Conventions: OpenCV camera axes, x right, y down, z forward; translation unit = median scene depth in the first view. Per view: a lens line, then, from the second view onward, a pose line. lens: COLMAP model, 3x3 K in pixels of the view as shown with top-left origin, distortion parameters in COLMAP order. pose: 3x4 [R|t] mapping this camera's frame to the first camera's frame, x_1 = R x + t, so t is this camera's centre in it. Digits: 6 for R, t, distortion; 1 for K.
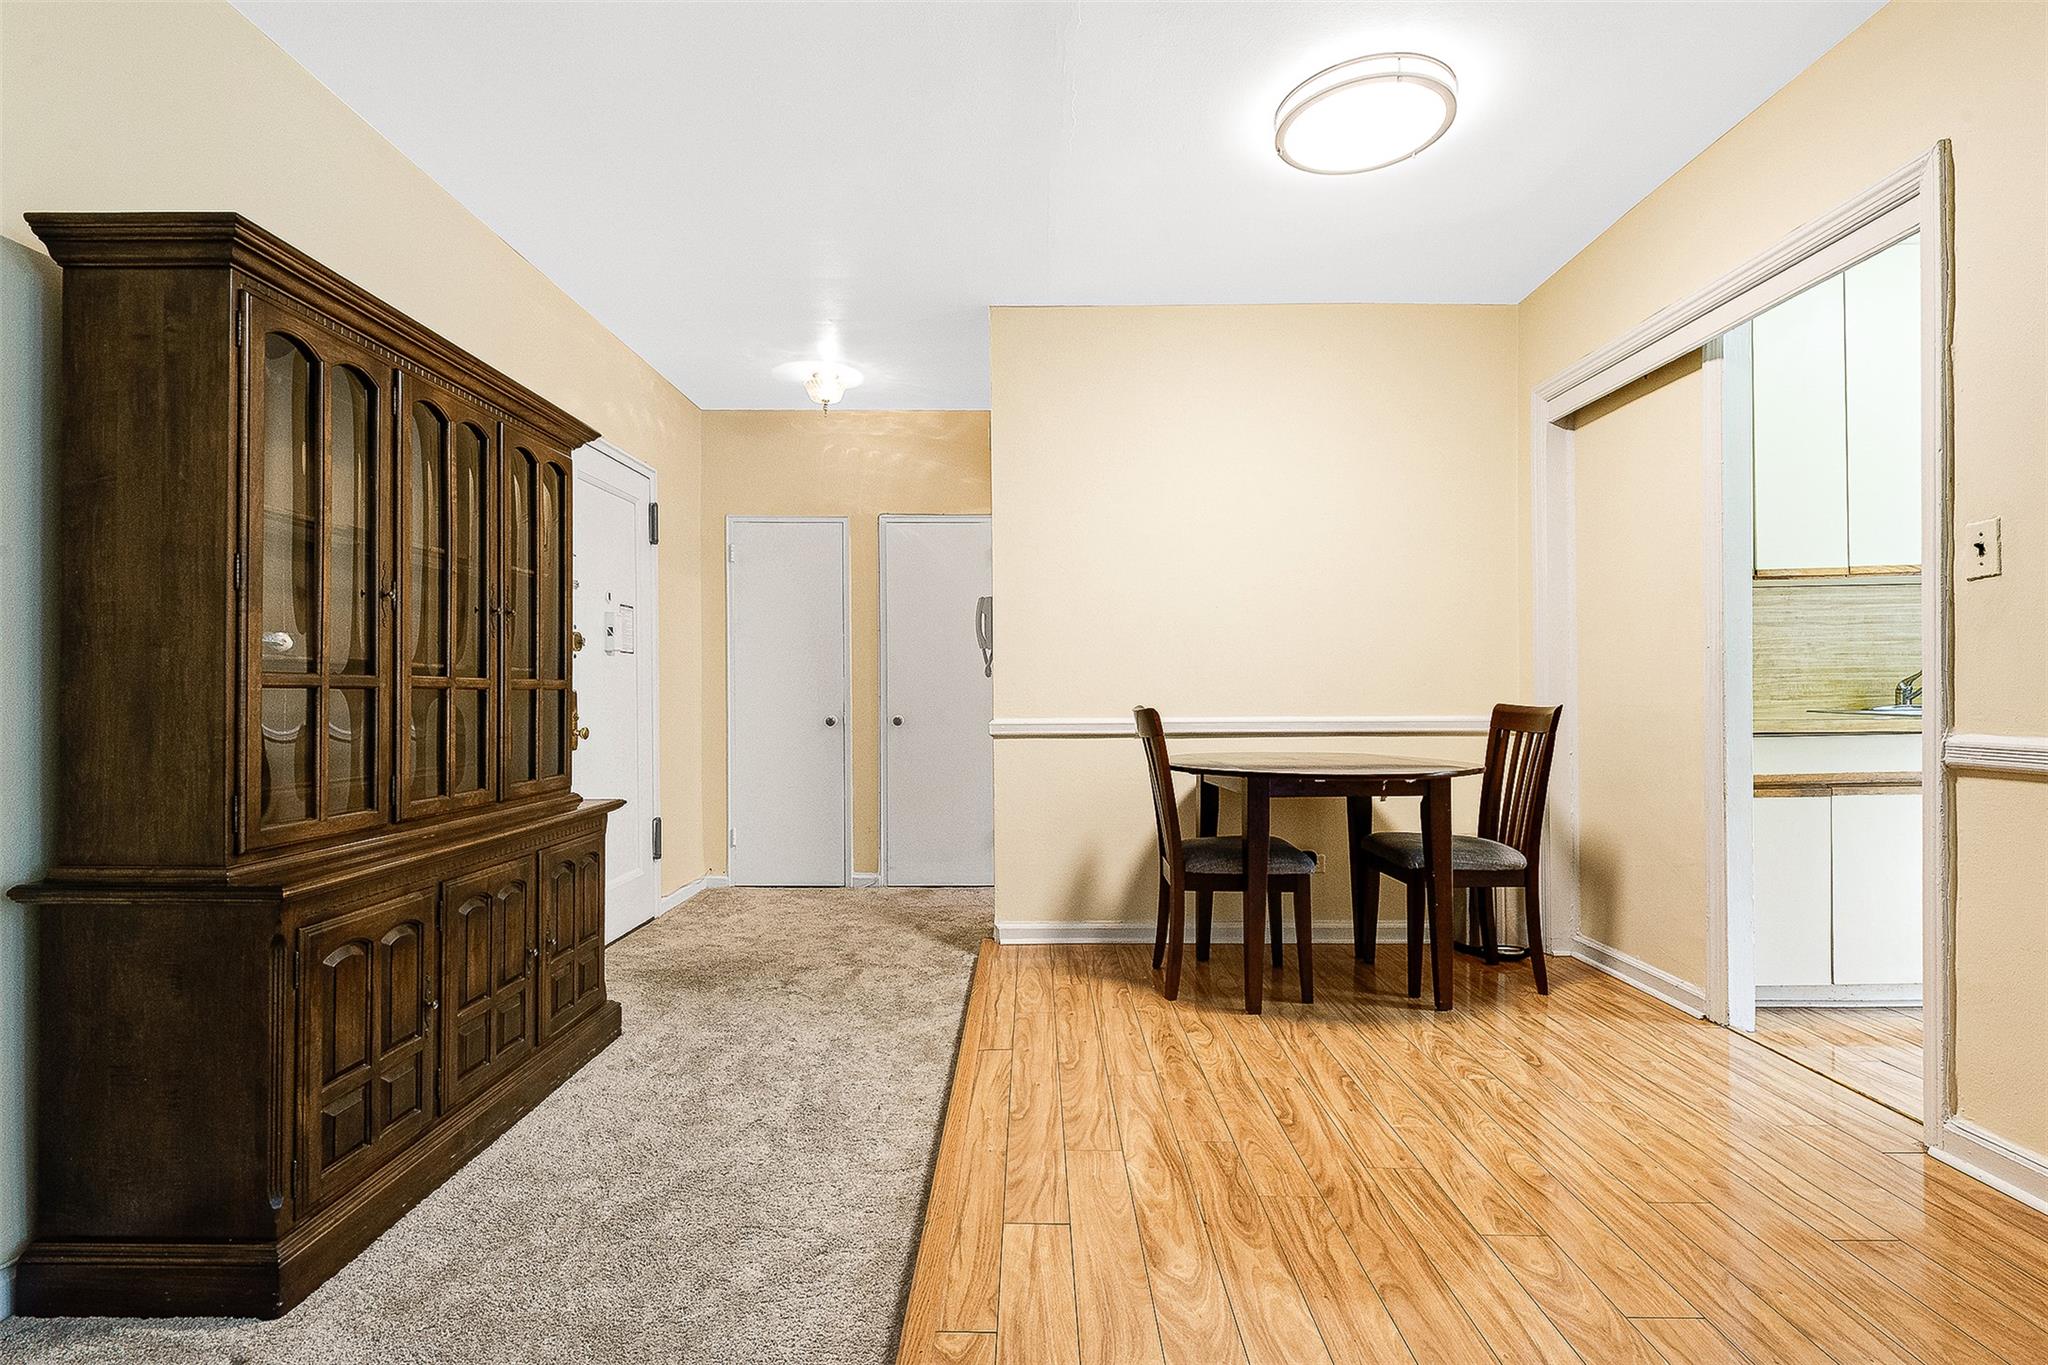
lens RADIAL K [[968.0, 0, 1019.0], [0, 968.0, 693.9], [0, 0, 1]] dist [0.020948, -0.012882]
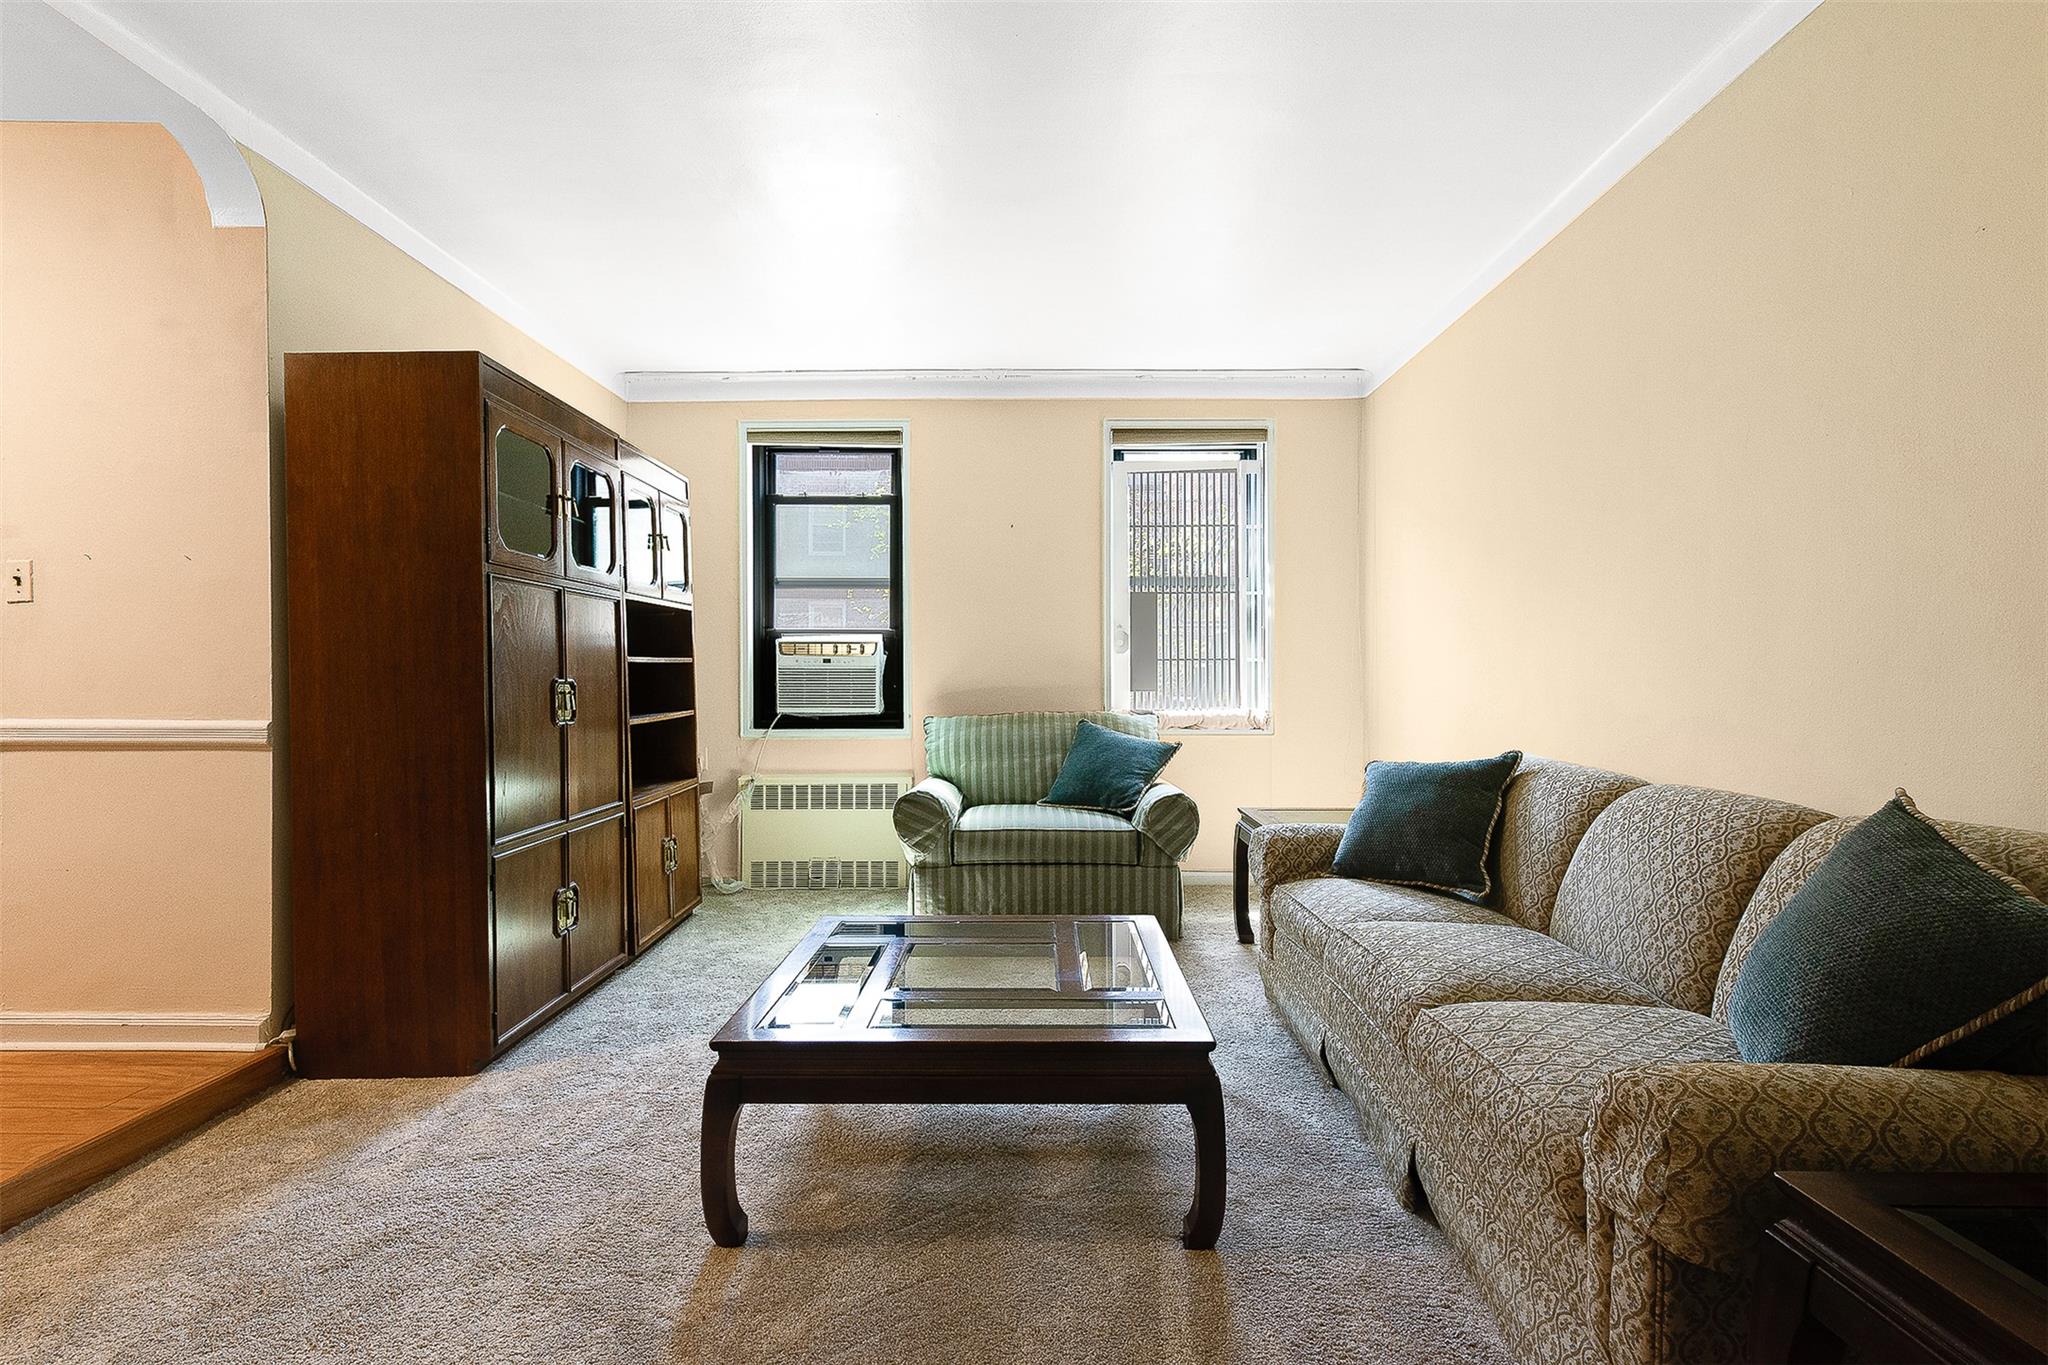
lens RADIAL K [[962.7, 0, 1027.5], [0, 962.7, 683.5], [0, 0, 1]] dist [0.011180, -0.006913]
pose [[-0.005781, 0.004230, 0.999974, -0.220516], [0.002492, 0.999988, -0.004216, 0.001470], [-0.999980, 0.002468, -0.005791, -0.238853]]
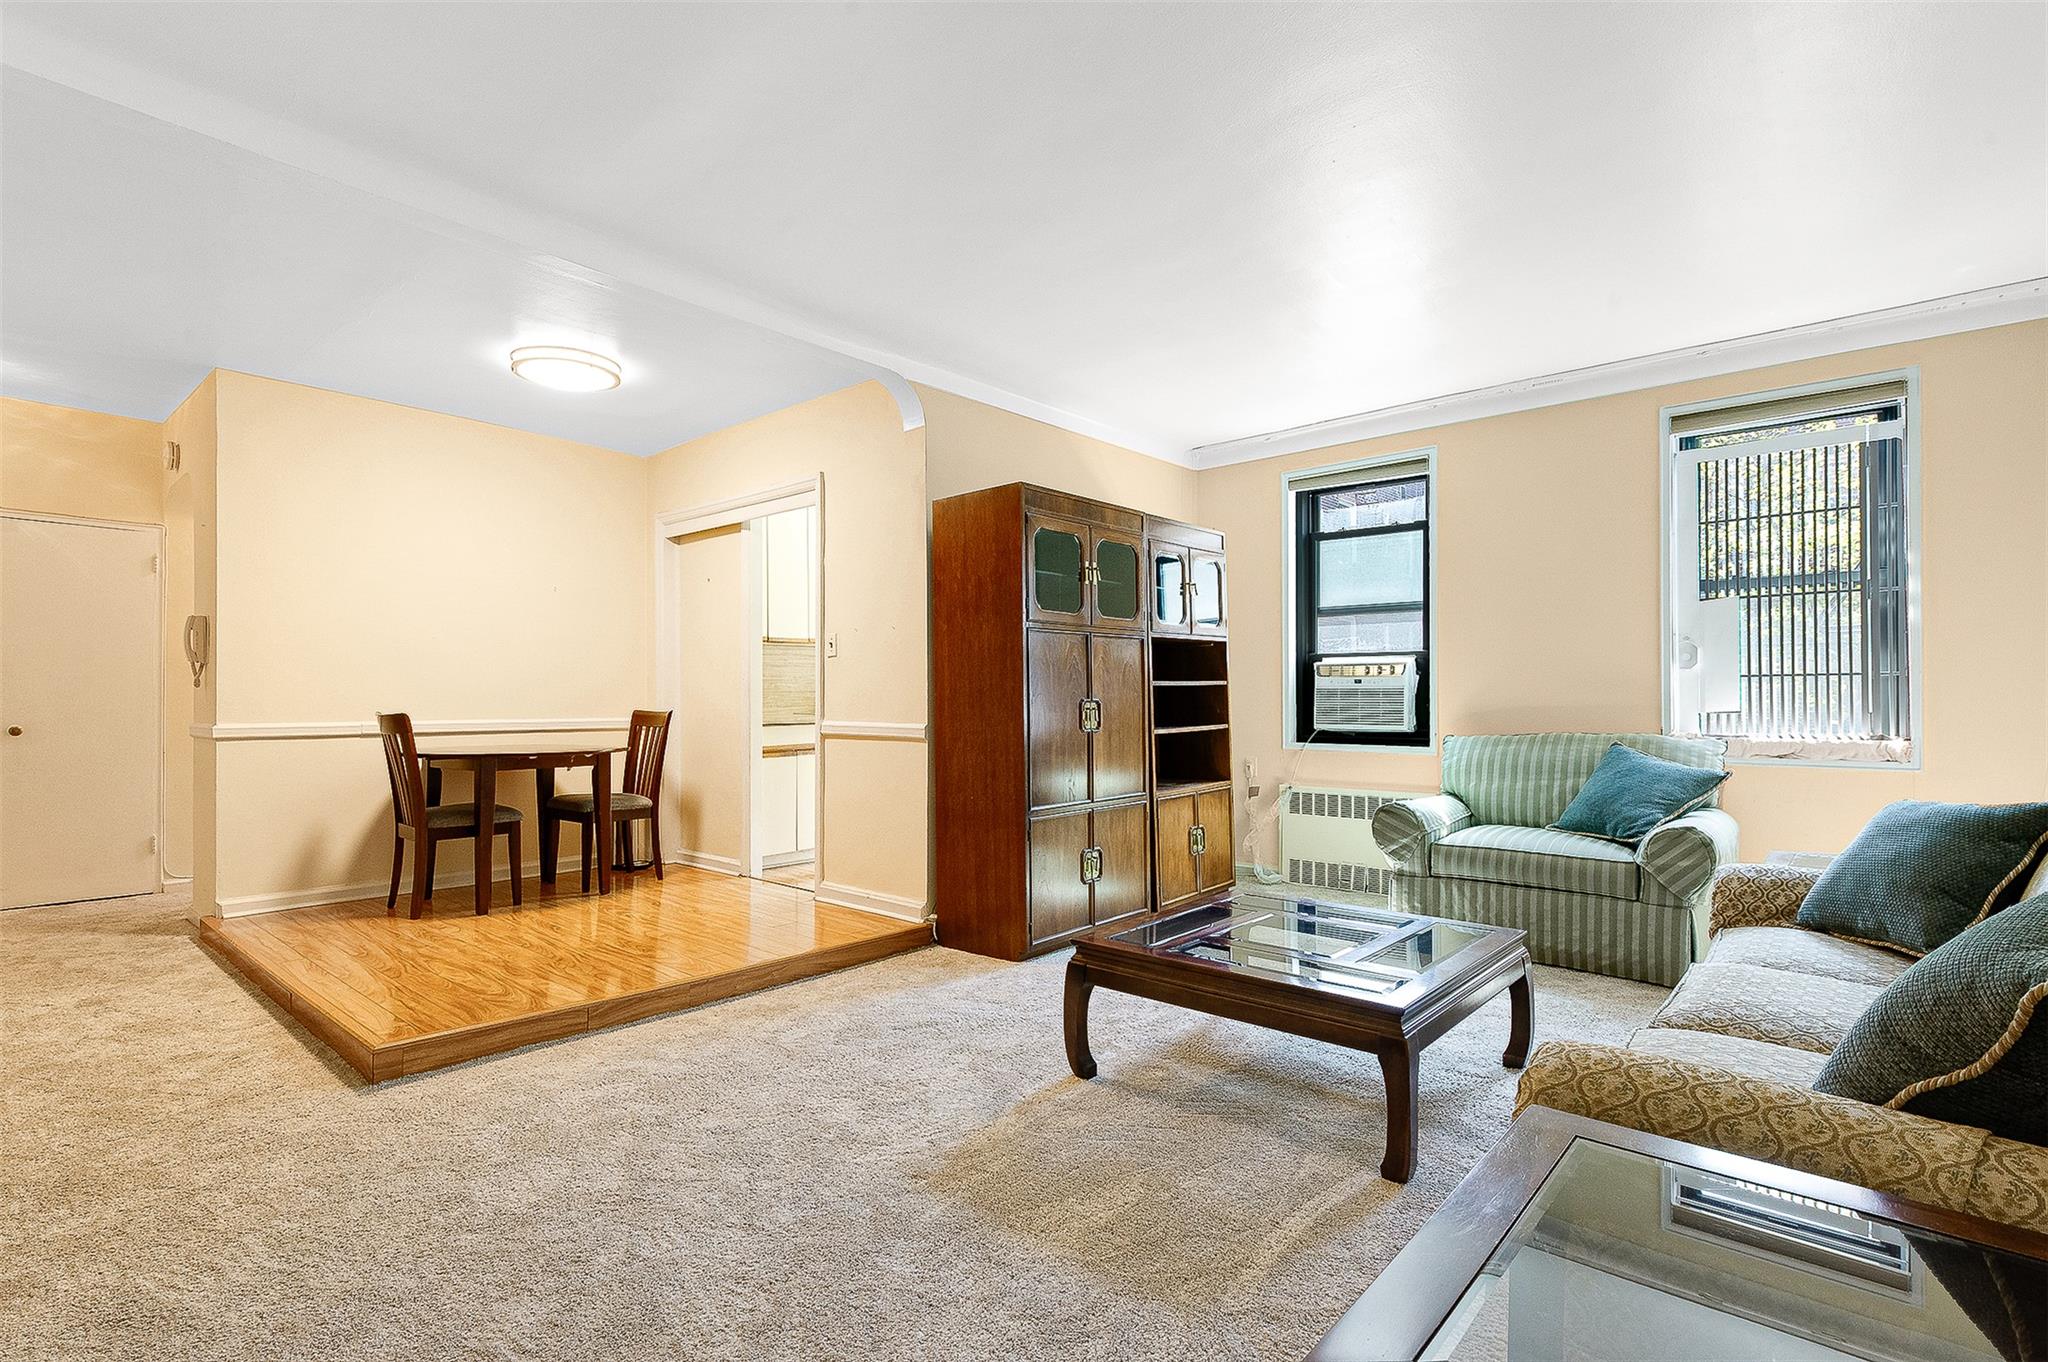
lens RADIAL K [[981.1, 0, 1014.4], [0, 981.1, 694.5], [0, 0, 1]] dist [0.011594, -0.007531]
pose [[0.661565, 0.010352, 0.749817, -0.344789], [-0.002815, 0.999932, -0.011322, 0.001414], [-0.749883, 0.005380, 0.661549, -0.603794]]
